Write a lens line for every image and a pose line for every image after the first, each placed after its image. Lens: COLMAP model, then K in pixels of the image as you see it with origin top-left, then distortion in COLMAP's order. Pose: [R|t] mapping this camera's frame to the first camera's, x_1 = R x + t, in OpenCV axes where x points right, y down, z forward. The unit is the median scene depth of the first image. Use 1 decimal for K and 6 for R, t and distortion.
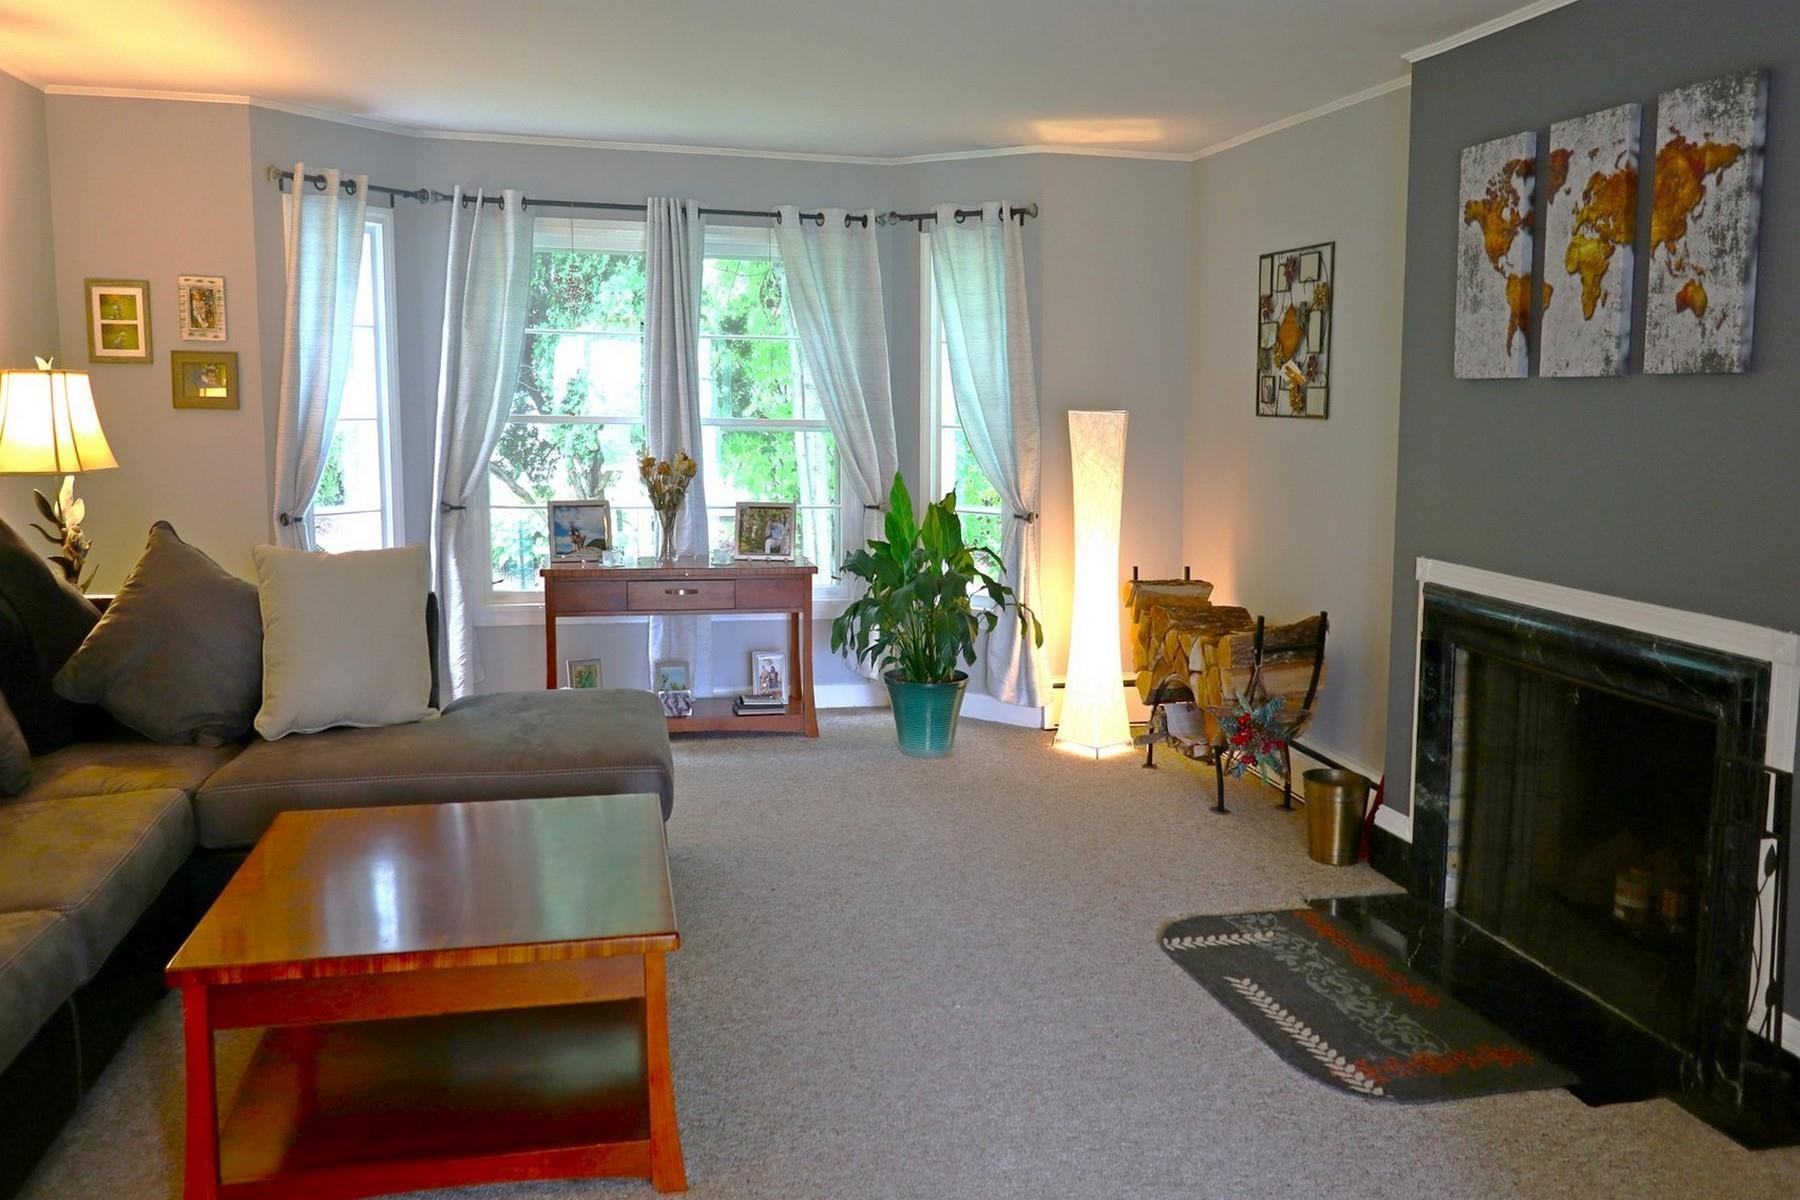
lens RADIAL K [[1350.0, 0, 901.3], [0, 1350.0, 594.7], [0, 0, 1]] dist [-0.002408, -0.003399]
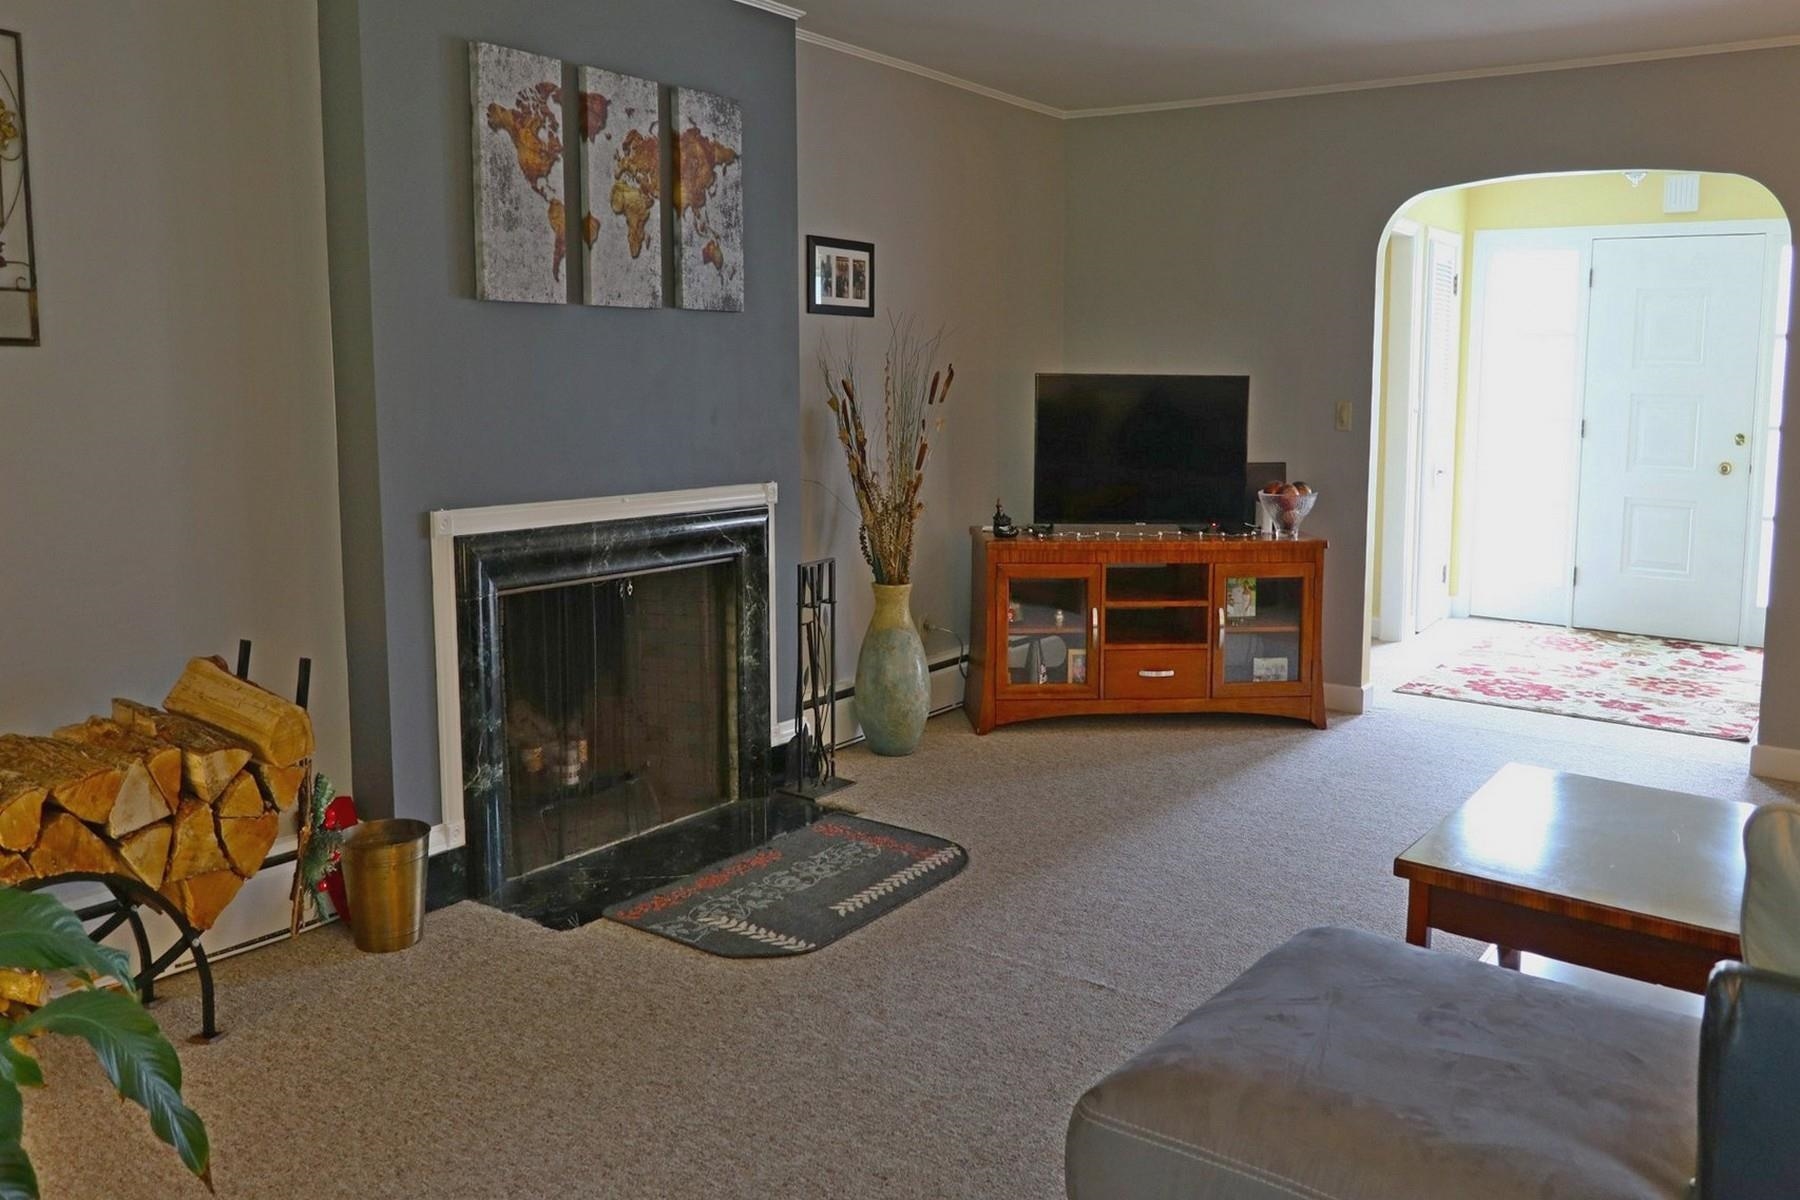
lens RADIAL K [[1503.8, 0, 900.1], [0, 1503.8, 492.1], [0, 0, 1]] dist [-0.000203, -0.000085]
pose [[-0.674694, -0.095094, 0.731946, -0.582492], [0.077131, 0.977153, 0.198050, -0.241291], [-0.734056, 0.190079, -0.651944, 1.675807]]
